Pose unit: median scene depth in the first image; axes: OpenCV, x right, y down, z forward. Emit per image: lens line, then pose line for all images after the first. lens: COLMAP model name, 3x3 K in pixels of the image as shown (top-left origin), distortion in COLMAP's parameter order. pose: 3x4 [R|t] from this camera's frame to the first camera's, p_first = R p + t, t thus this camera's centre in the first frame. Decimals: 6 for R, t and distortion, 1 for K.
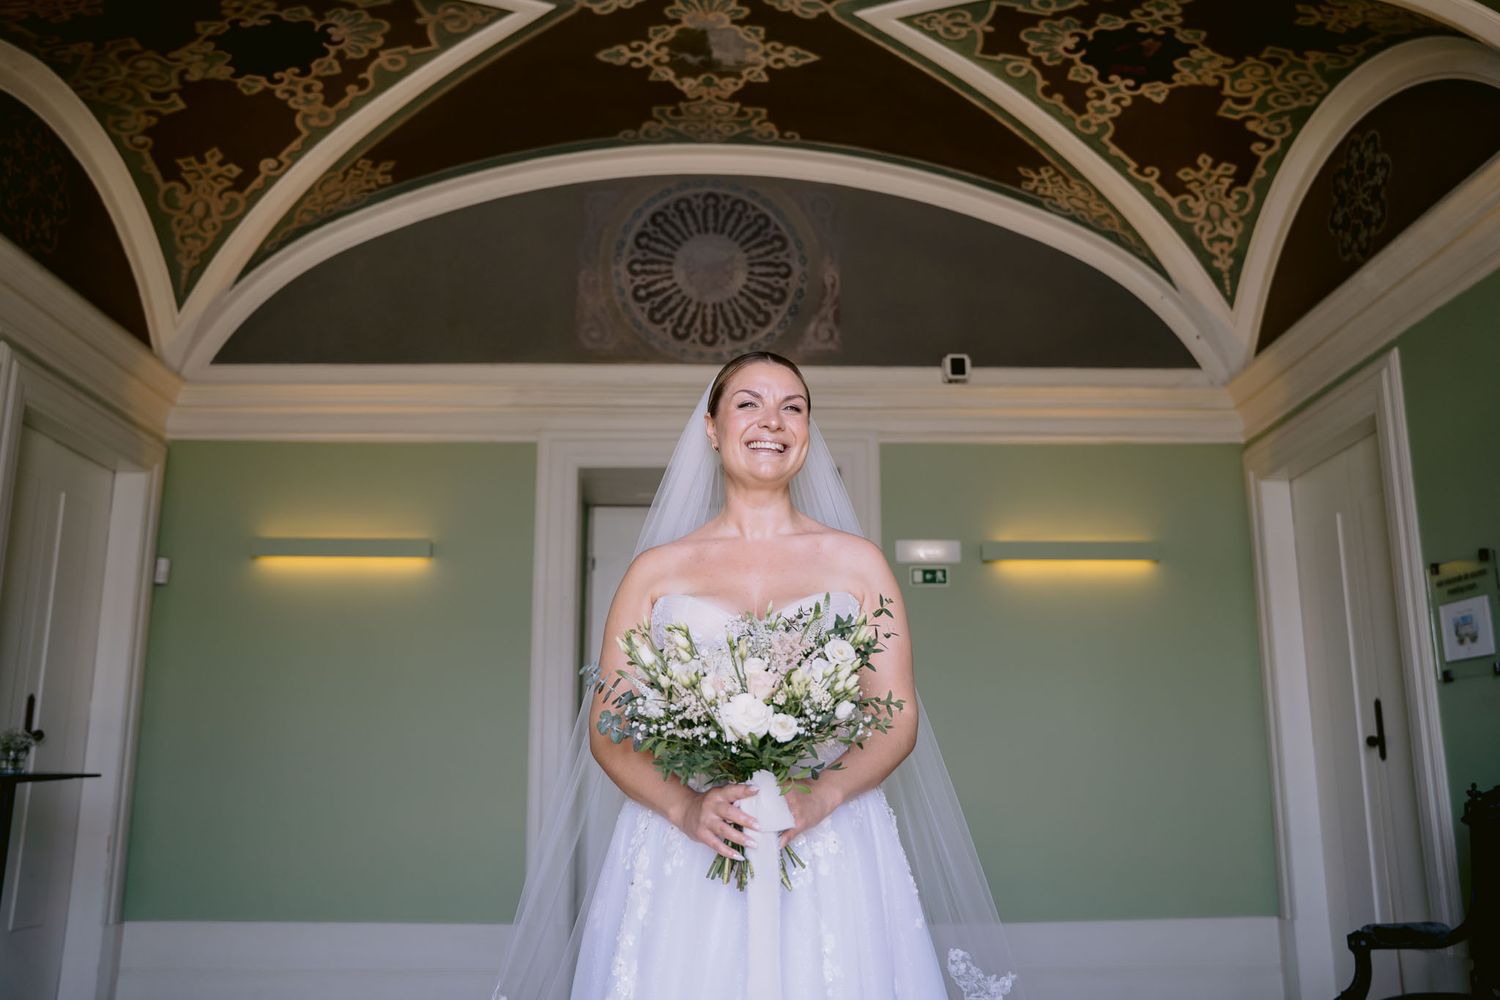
lens RADIAL K [[1342.4, 0, 750.0], [0, 1342.4, 500.0], [0, 0, 1]] dist [-0.076453, 0.098902]
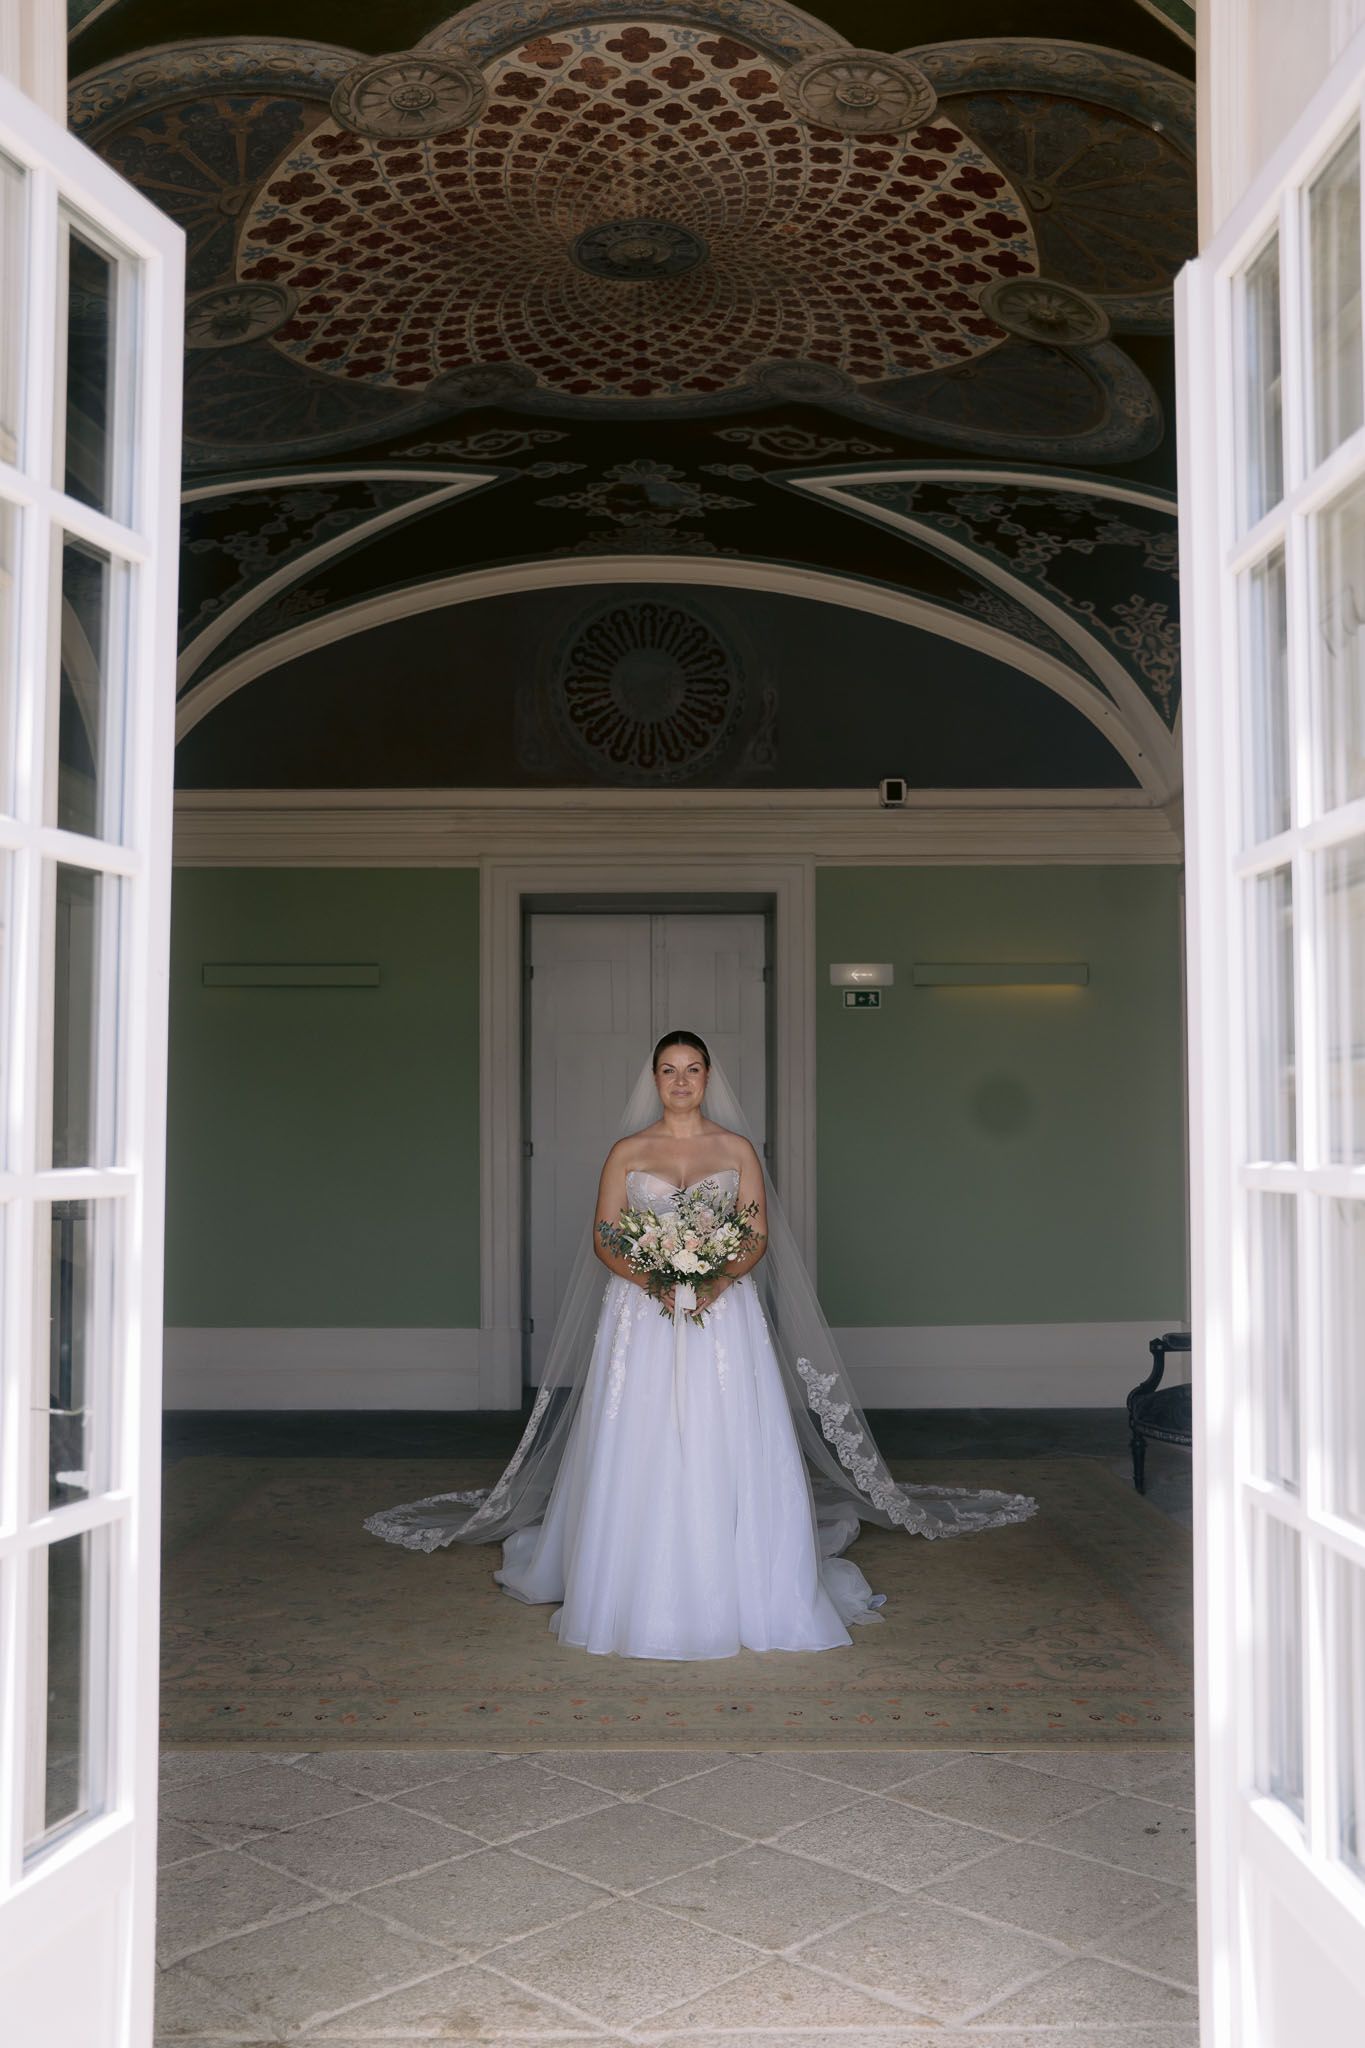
lens RADIAL K [[1936.3, 0, 682.5], [0, 1936.3, 1024.0], [0, 0, 1]] dist [-0.003429, -0.000788]
pose [[0.999961, -0.002216, -0.008589, 0.008285], [0.003588, 0.986601, 0.163110, -0.170594], [0.008113, -0.163134, 0.986571, -0.483926]]
